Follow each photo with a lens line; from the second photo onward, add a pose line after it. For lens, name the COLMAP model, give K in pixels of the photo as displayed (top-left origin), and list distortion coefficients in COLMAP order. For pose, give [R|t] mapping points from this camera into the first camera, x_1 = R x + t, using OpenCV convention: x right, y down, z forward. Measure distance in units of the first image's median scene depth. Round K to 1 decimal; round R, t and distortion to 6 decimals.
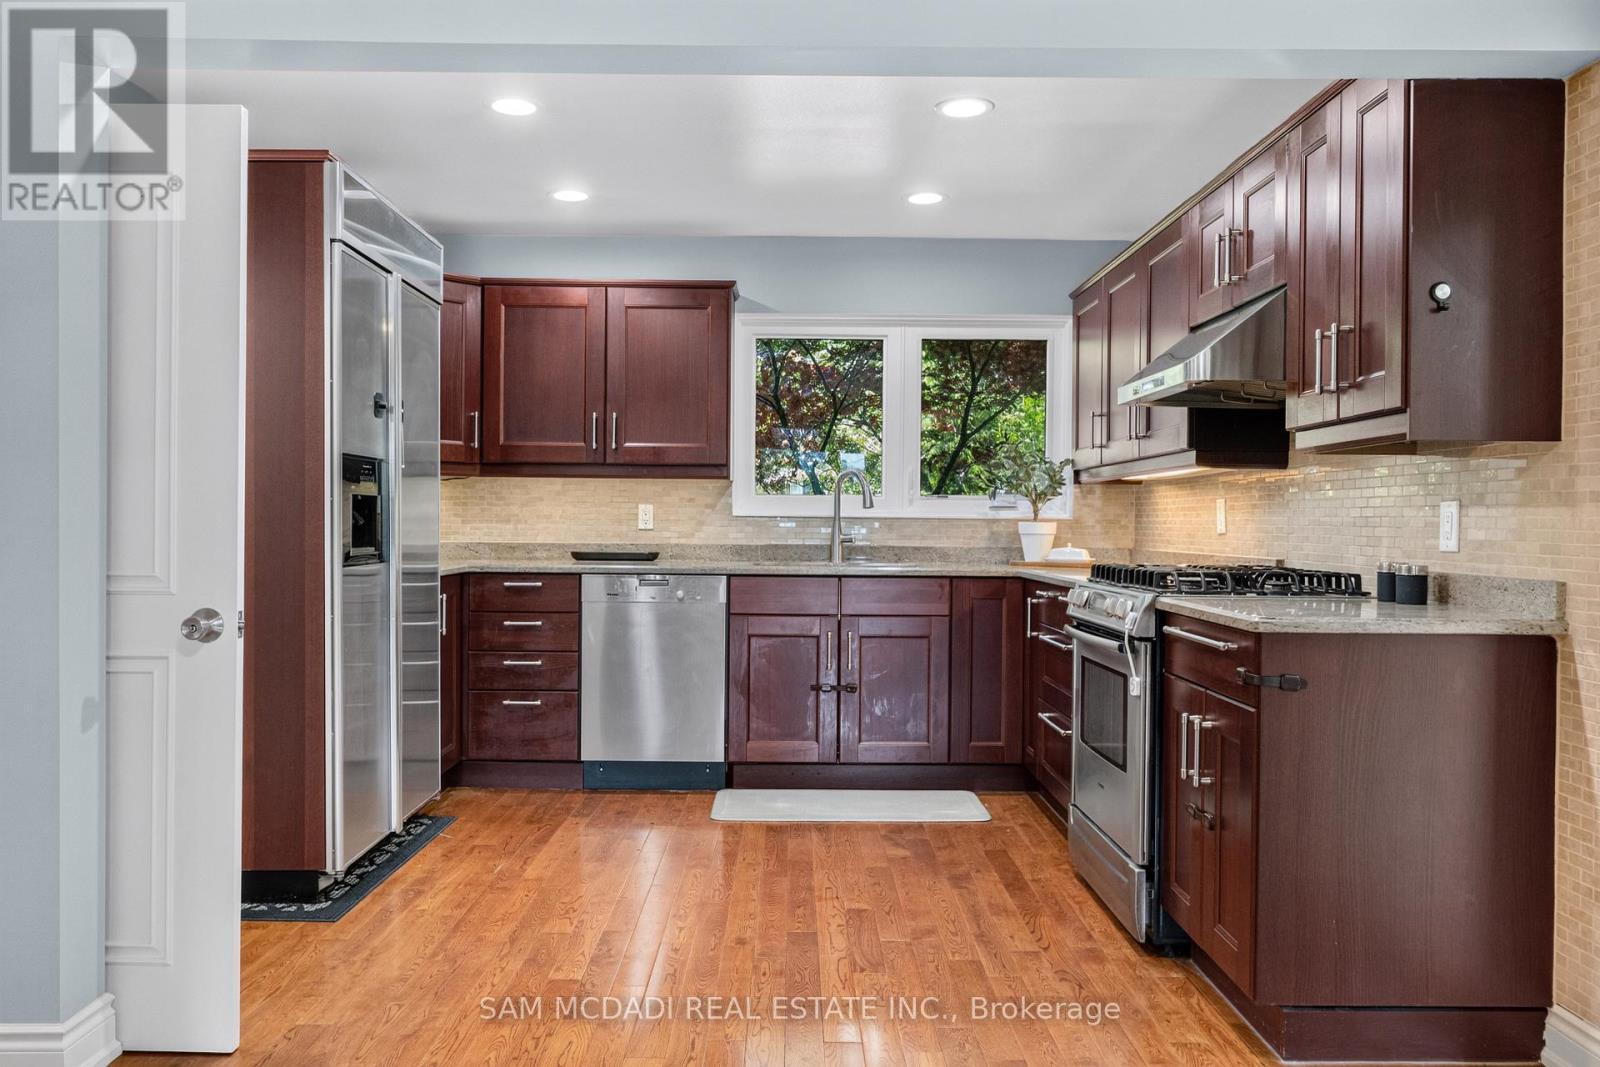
lens RADIAL K [[689.6, 0, 796.1], [0, 689.6, 531.4], [0, 0, 1]] dist [0.000042, 0.000057]
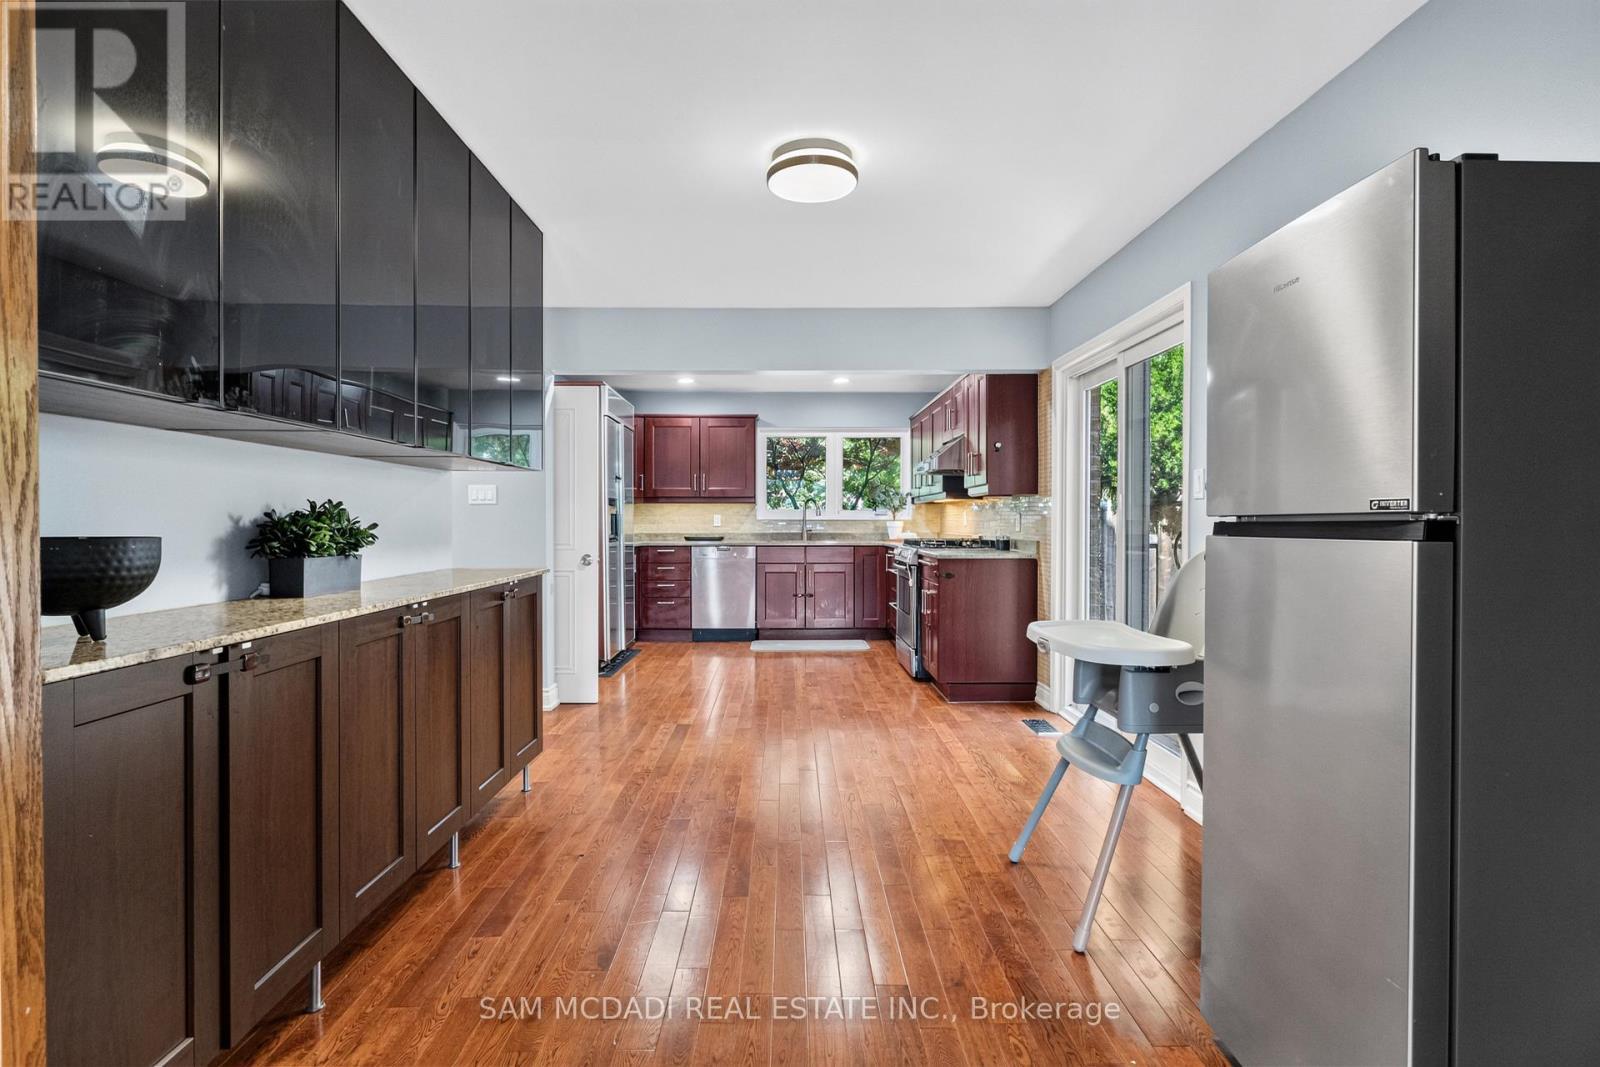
lens RADIAL K [[689.6, 0, 801.7], [0, 689.6, 529.0], [0, 0, 1]] dist [0.000042, 0.000057]
pose [[0.999897, -0.009241, 0.010958, 0.027301], [0.009208, 0.999953, 0.003132, 0.001484], [-0.010986, -0.003031, 0.999935, -1.259389]]
